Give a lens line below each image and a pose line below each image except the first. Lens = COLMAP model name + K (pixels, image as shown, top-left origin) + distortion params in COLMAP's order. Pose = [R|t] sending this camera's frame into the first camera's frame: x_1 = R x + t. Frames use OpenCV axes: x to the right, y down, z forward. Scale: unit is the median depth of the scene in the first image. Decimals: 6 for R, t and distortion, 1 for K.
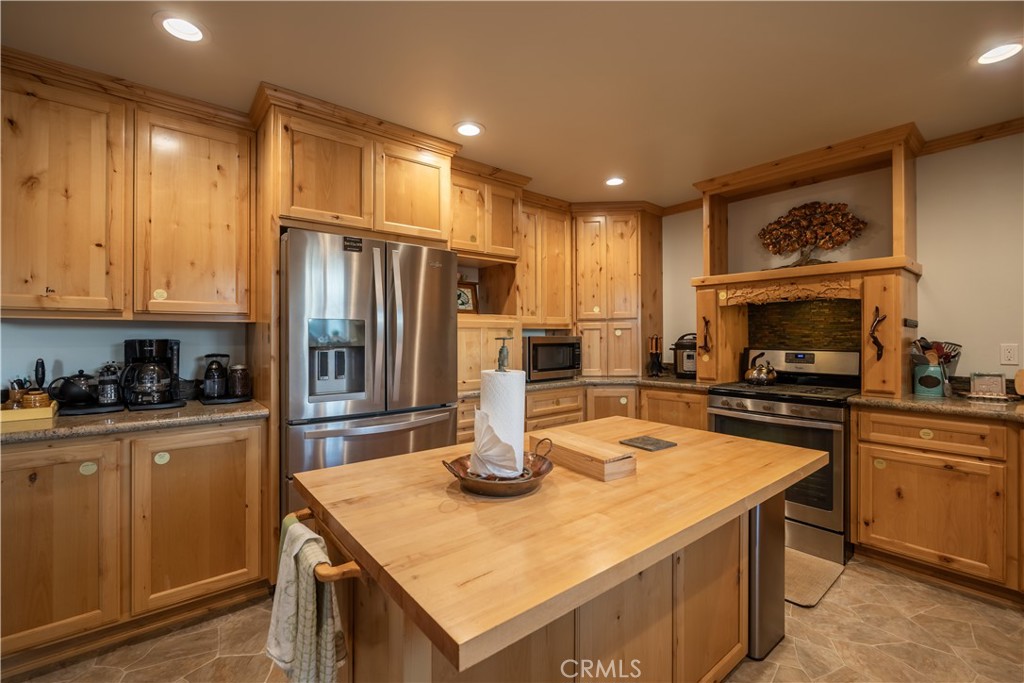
lens RADIAL K [[443.8, 0, 513.0], [0, 443.8, 337.3], [0, 0, 1]] dist [-0.000903, -0.000100]
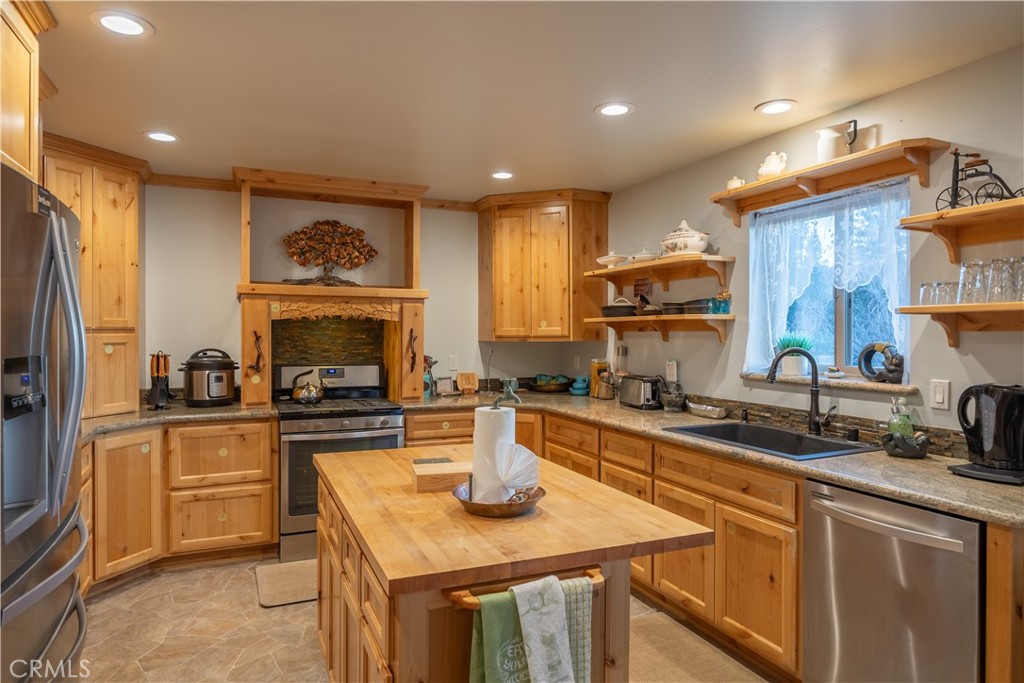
lens RADIAL K [[623.3, 0, 512.0], [0, 623.3, 341.5], [0, 0, 1]] dist [-0.026359, 0.000158]
pose [[0.266176, -0.011134, 0.963860, -0.614021], [-0.003339, 0.999917, 0.012472, -0.044880], [-0.963919, -0.006538, 0.266117, 0.222064]]
